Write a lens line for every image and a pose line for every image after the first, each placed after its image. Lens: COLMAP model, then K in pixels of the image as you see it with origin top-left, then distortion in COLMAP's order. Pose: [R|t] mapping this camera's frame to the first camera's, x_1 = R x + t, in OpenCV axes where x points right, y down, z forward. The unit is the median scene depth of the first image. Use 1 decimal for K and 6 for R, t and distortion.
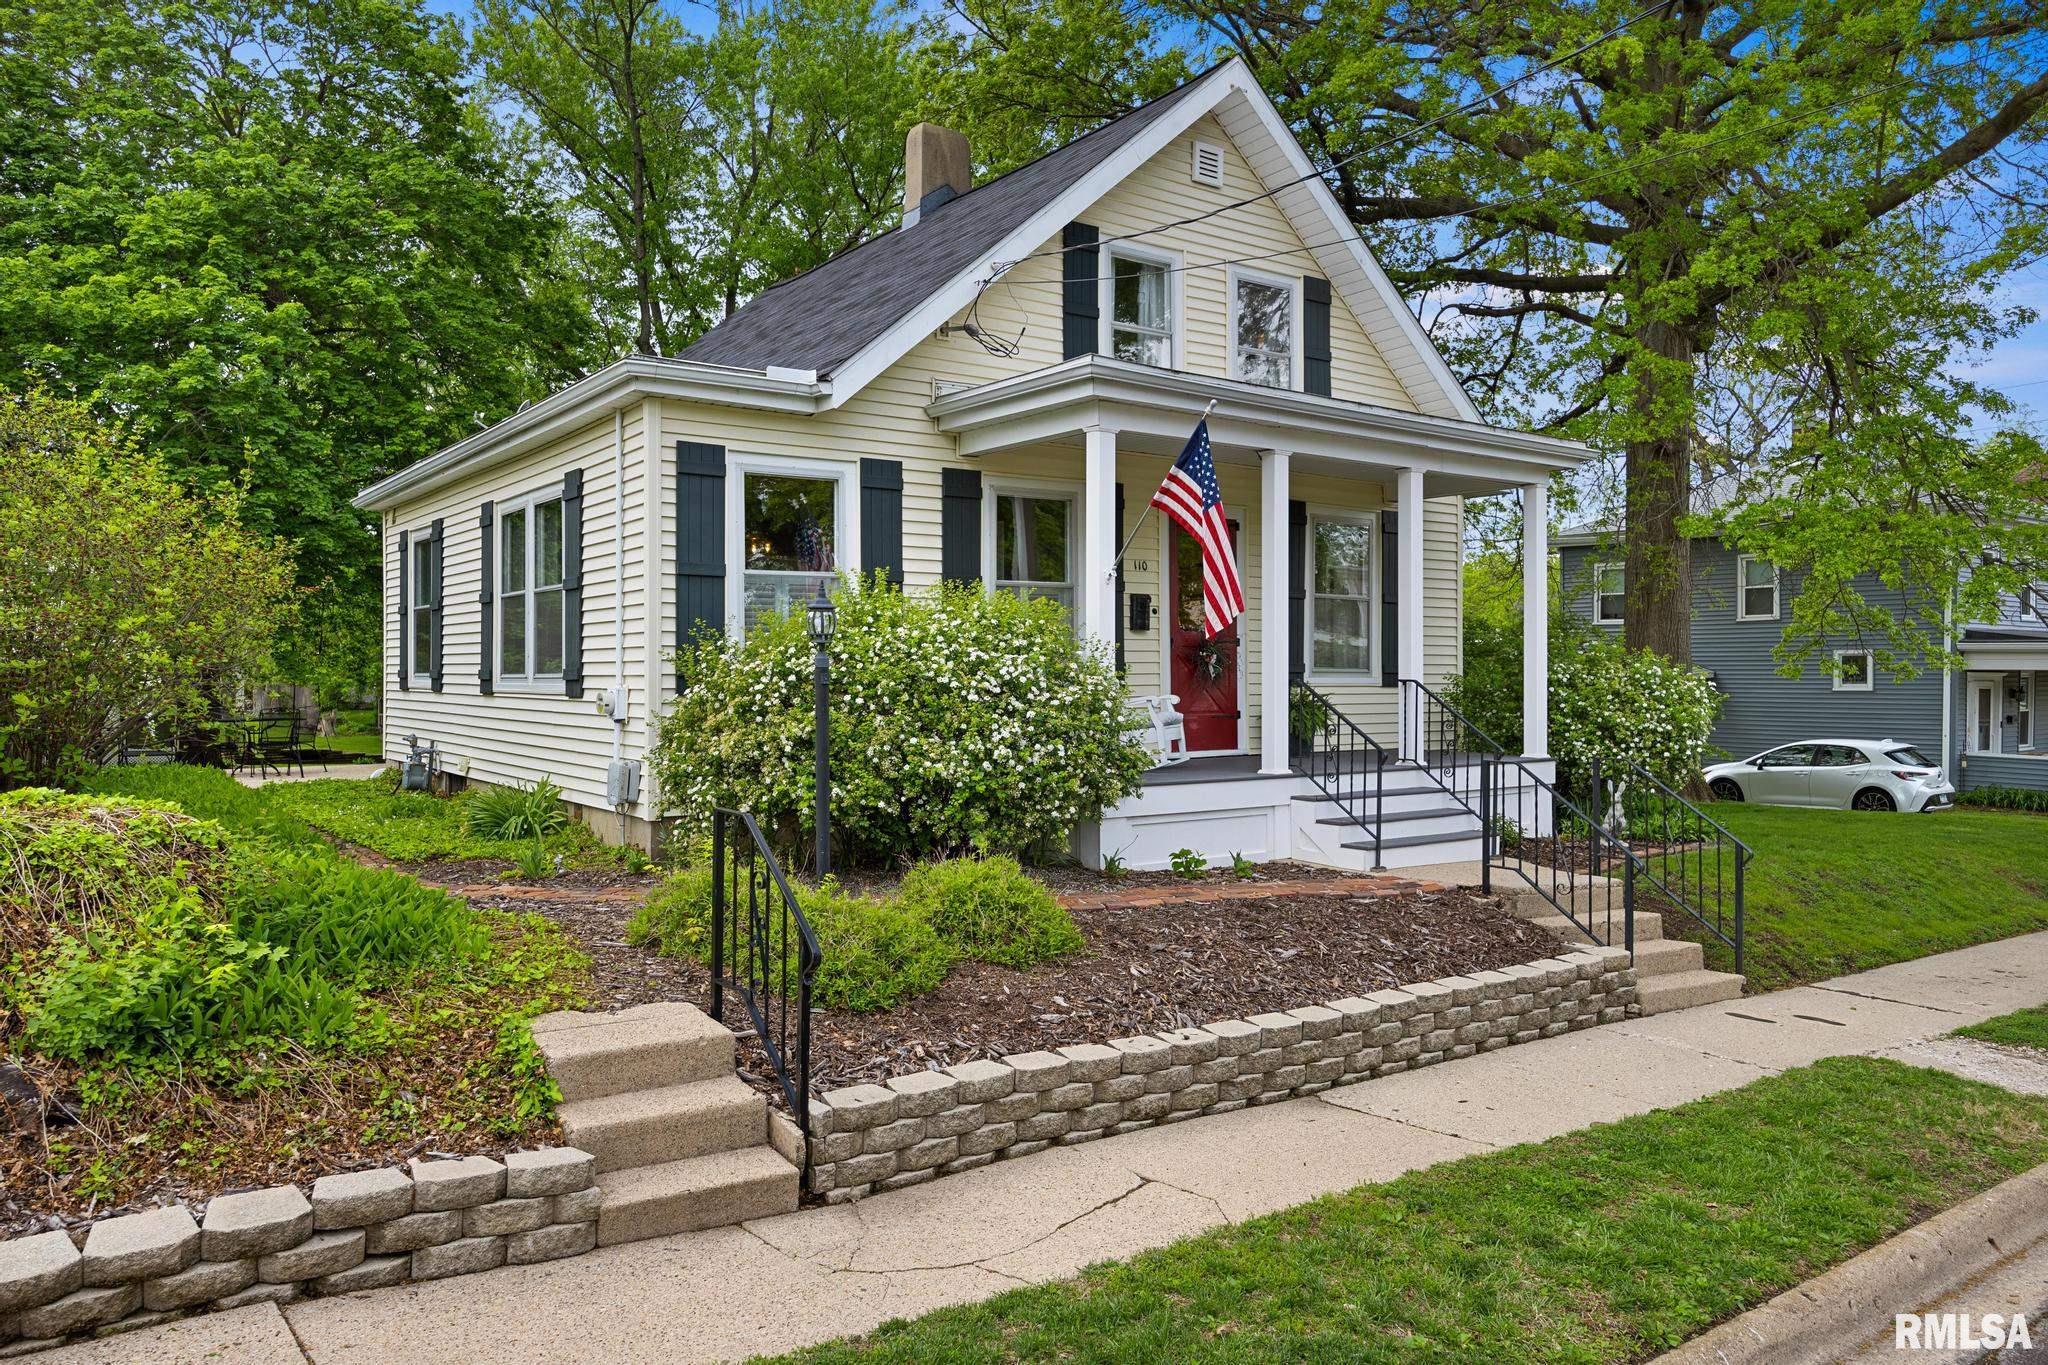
lens RADIAL K [[1444.5, 0, 1024.0], [0, 1444.5, 682.5], [0, 0, 1]] dist [-0.034705, -0.003238]
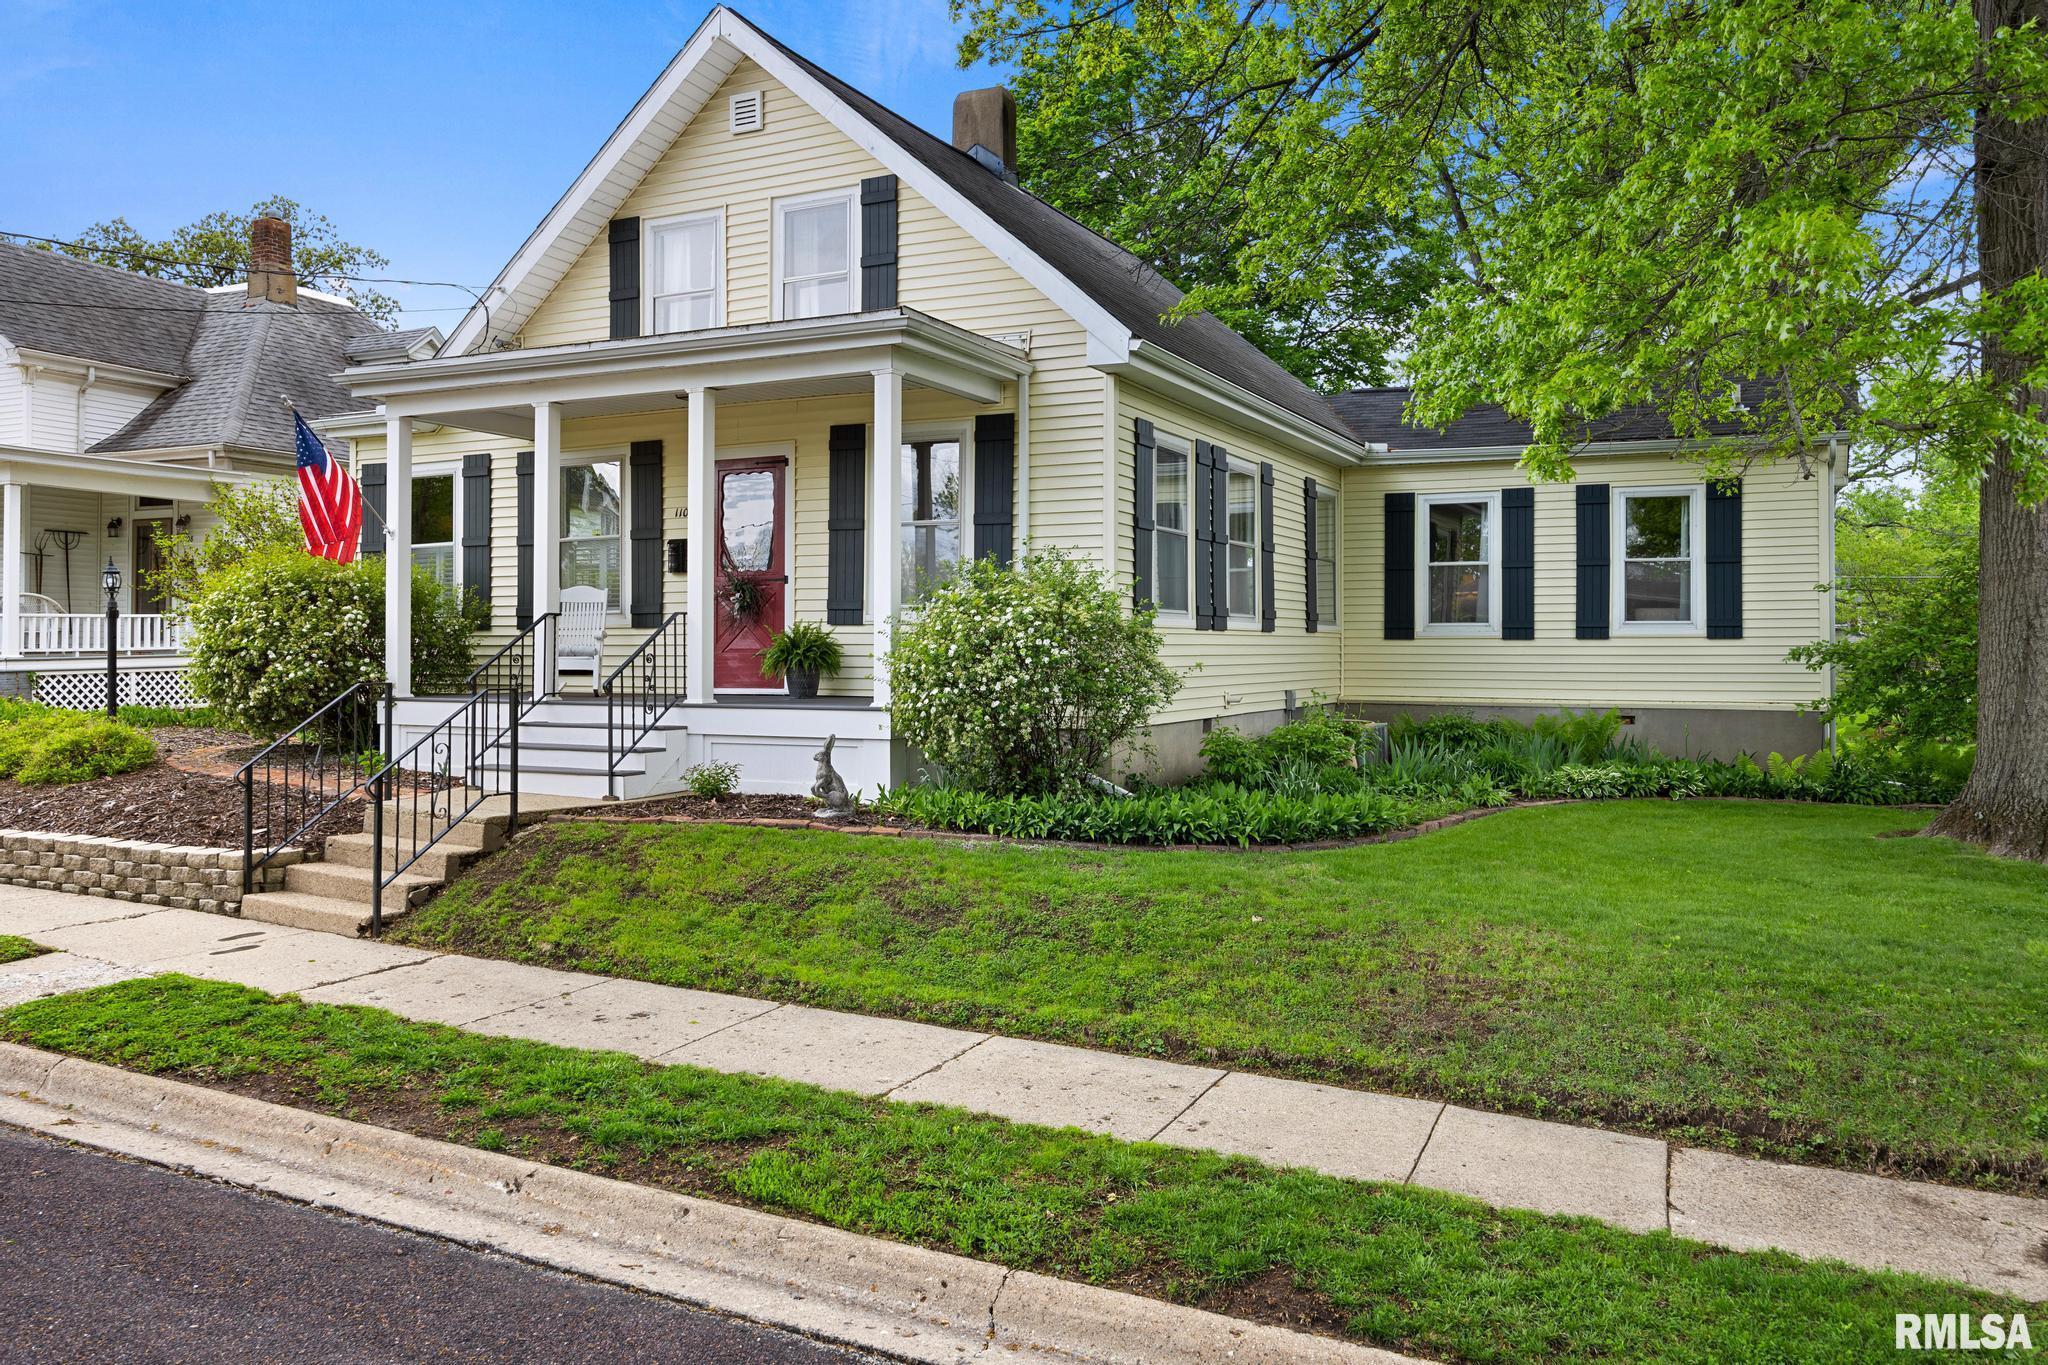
lens RADIAL K [[1510.6, 0, 1023.2], [0, 1510.6, 643.5], [0, 0, 1]] dist [-0.087010, 0.078961]
pose [[0.484294, -0.001096, -0.874905, 1.334079], [-0.003704, 0.999988, -0.003303, 0.021753], [0.874898, 0.004841, 0.484284, 0.768309]]
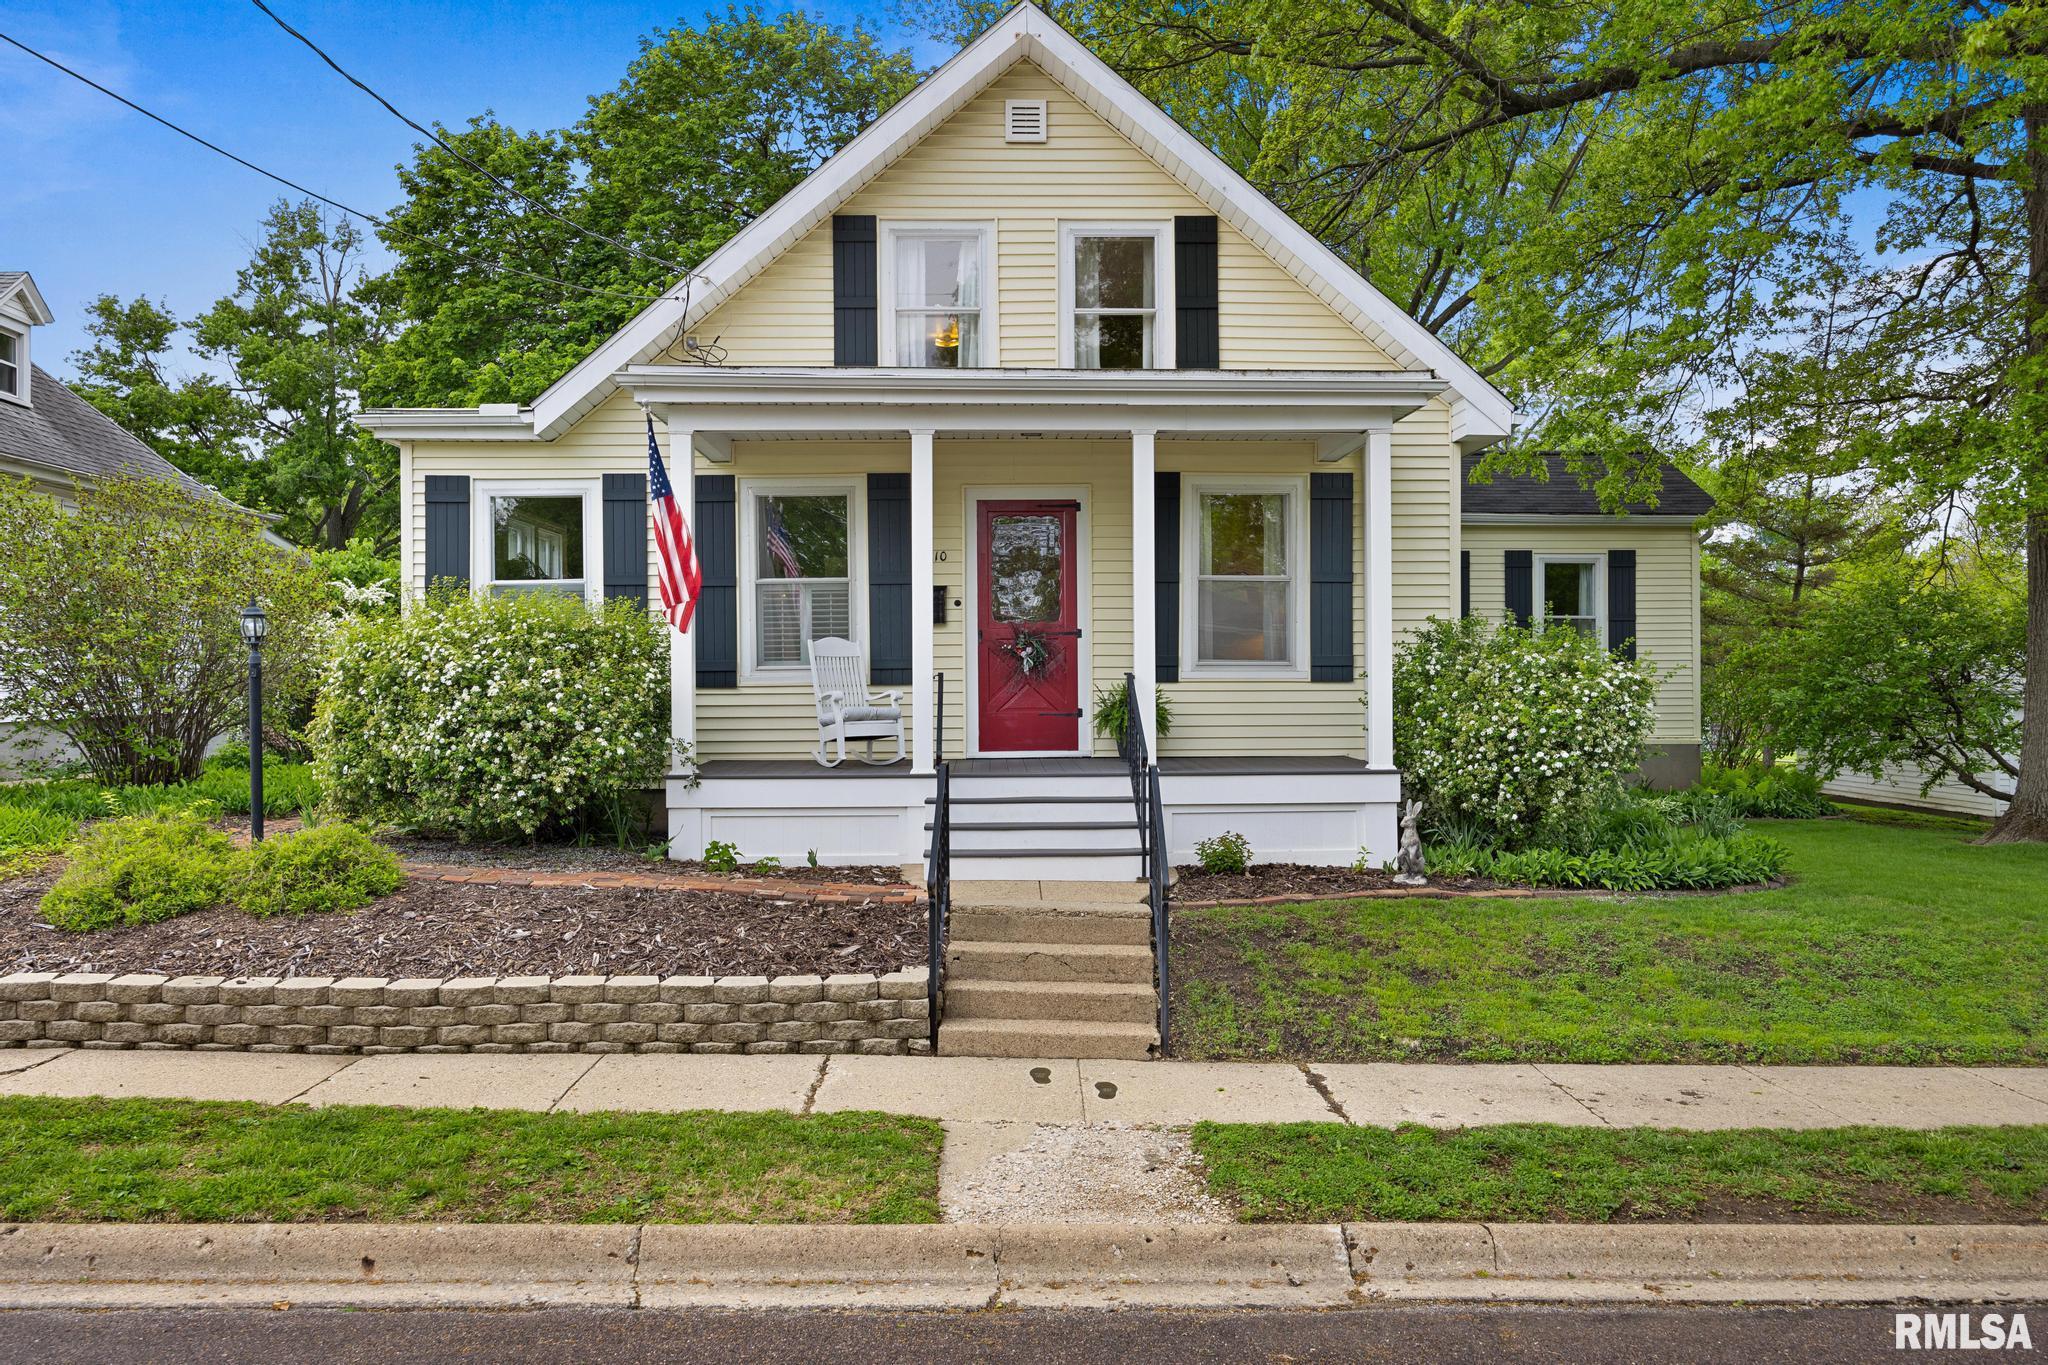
lens RADIAL K [[1575.4, 0, 982.9], [0, 1575.4, 649.9], [0, 0, 1]] dist [-0.001548, 0.000481]
pose [[0.823493, -0.015031, -0.567127, 0.788000], [0.002225, 0.999727, -0.023267, 0.006626], [0.567322, 0.017899, 0.823301, 0.175139]]
